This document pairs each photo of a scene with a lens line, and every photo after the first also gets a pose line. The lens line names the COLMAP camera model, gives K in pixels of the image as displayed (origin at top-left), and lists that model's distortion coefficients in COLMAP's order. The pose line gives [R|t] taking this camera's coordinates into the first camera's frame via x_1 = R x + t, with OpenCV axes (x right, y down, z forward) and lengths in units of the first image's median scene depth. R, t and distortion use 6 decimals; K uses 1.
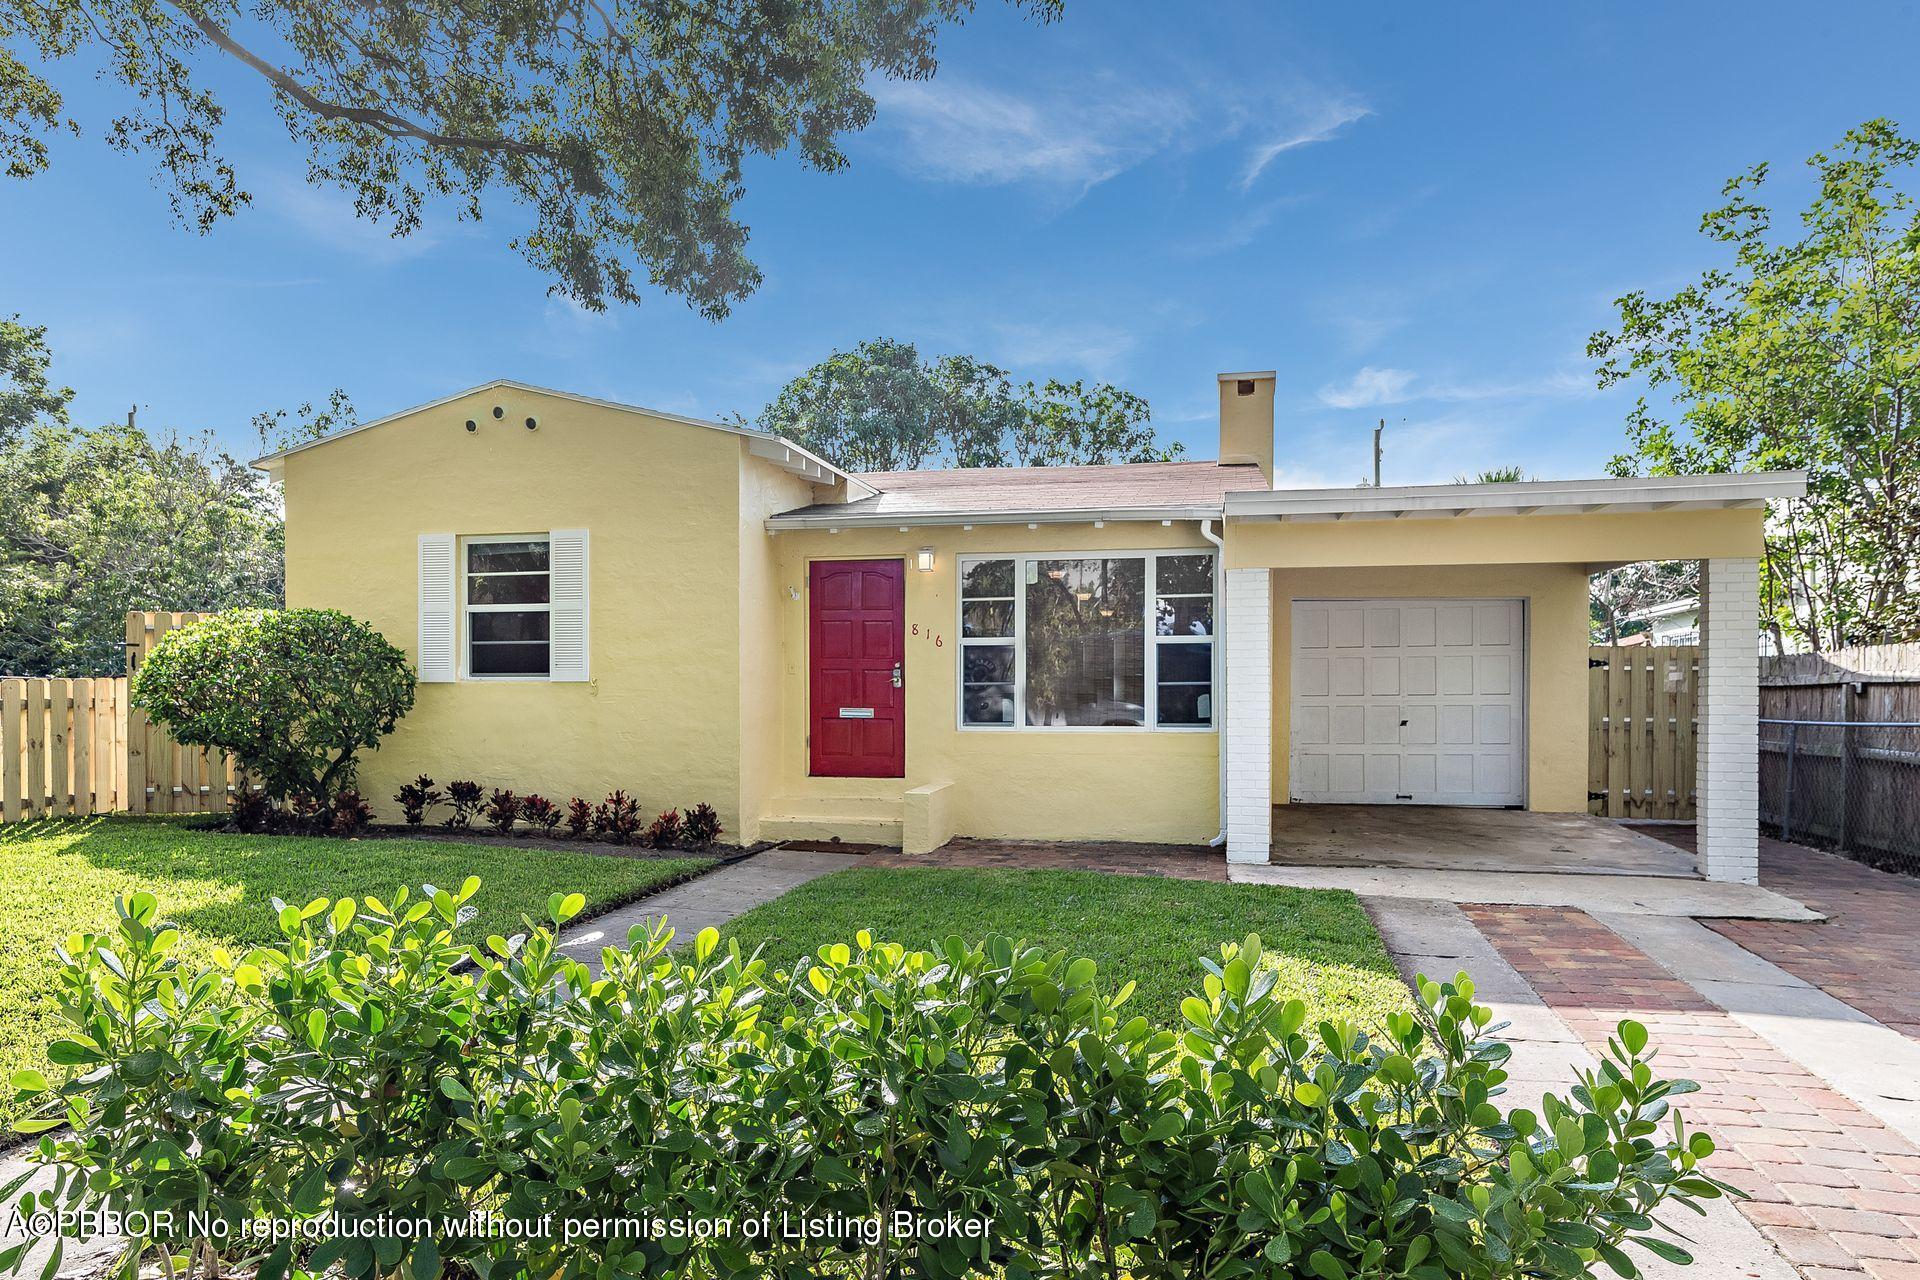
lens RADIAL K [[1208.4, 0, 934.3], [0, 1208.4, 702.6], [0, 0, 1]] dist [-0.005229, 0.021655]
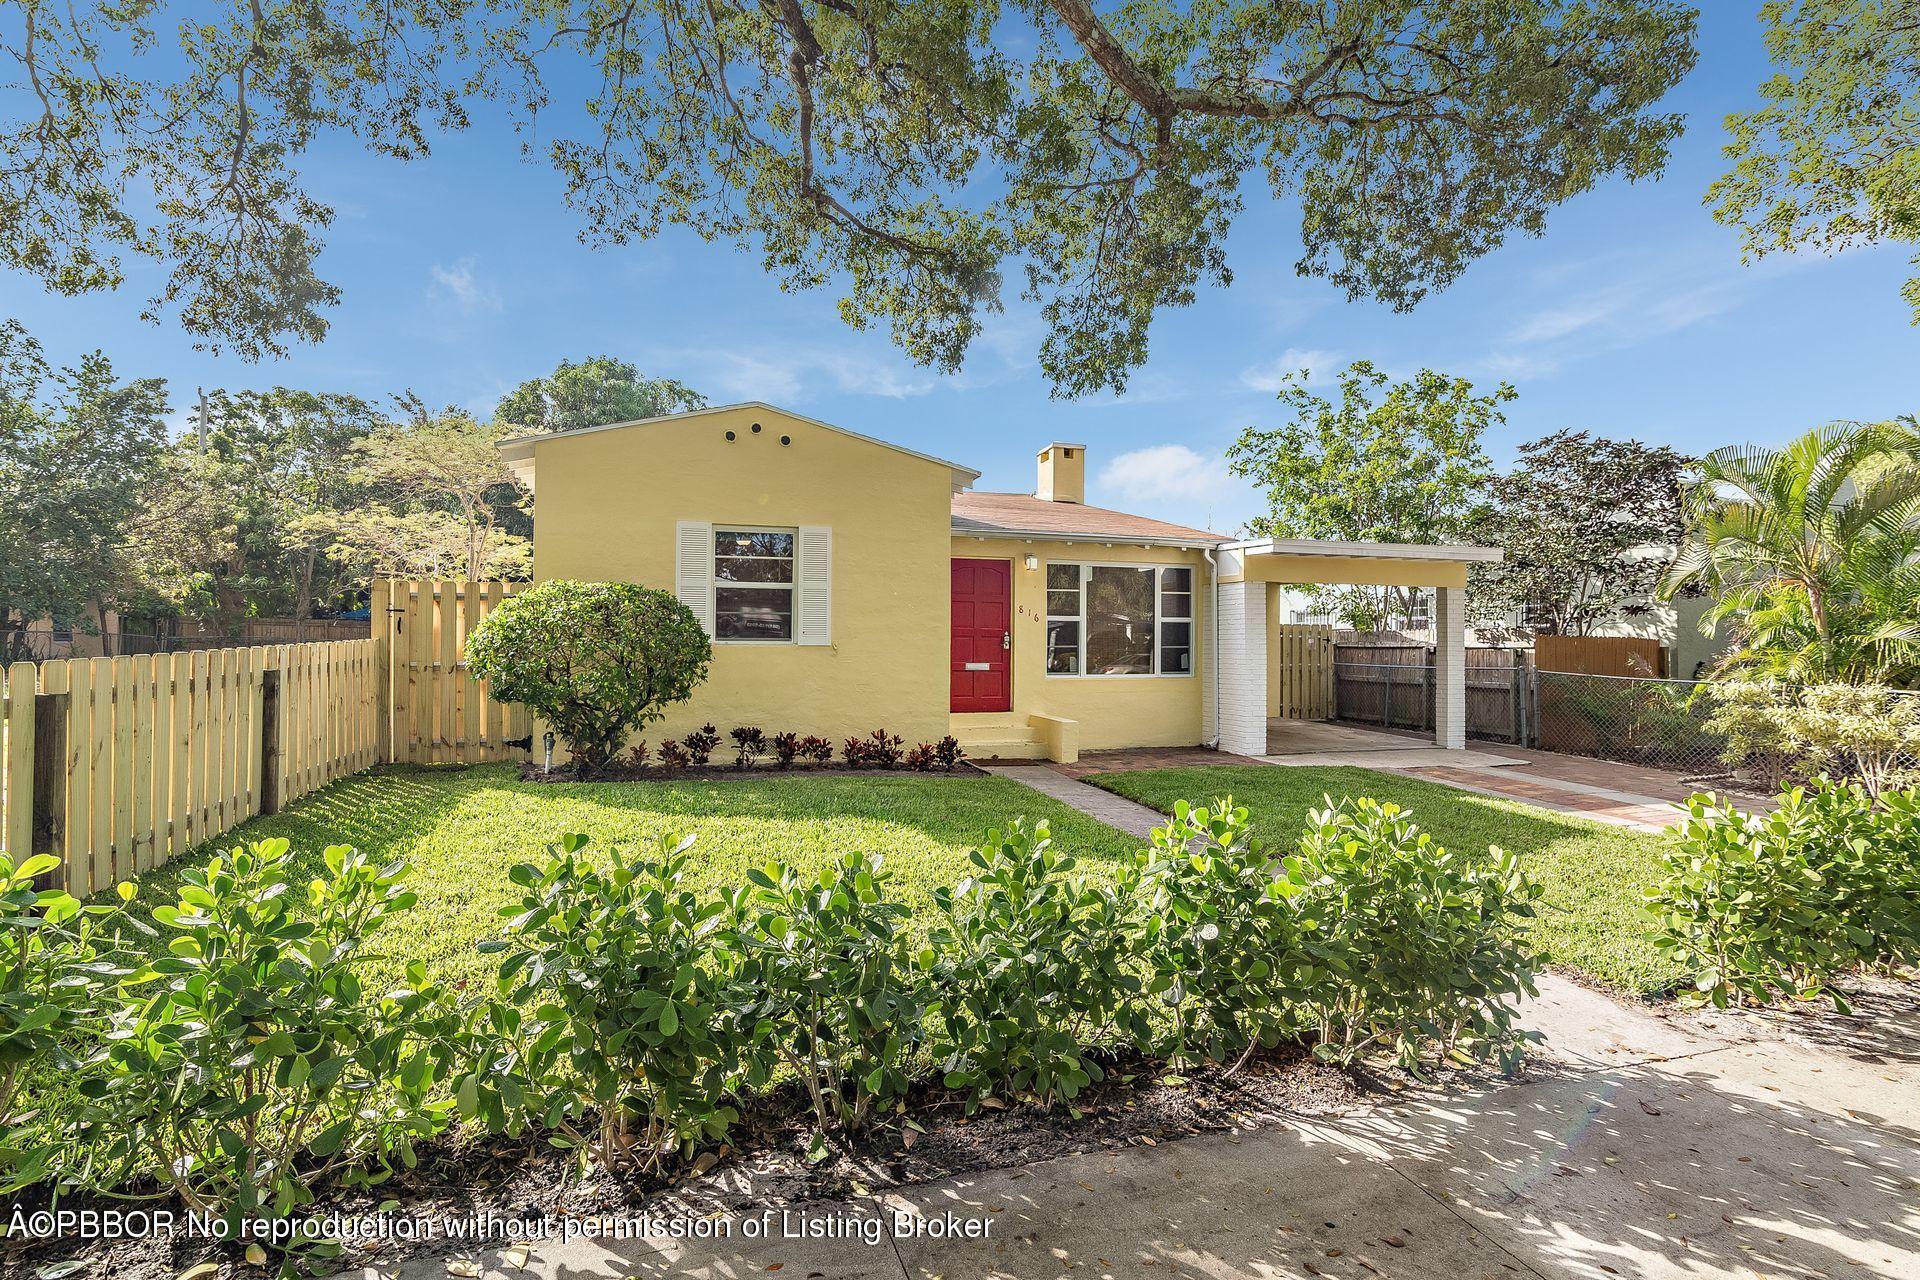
lens RADIAL K [[903.1, 0, 945.7], [0, 903.1, 616.5], [0, 0, 1]] dist [-0.016990, -0.000241]
pose [[0.865810, 0.017224, 0.500076, -0.656253], [-0.001200, 0.999476, -0.032347, -0.017140], [-0.500371, 0.027406, 0.865377, 0.105825]]
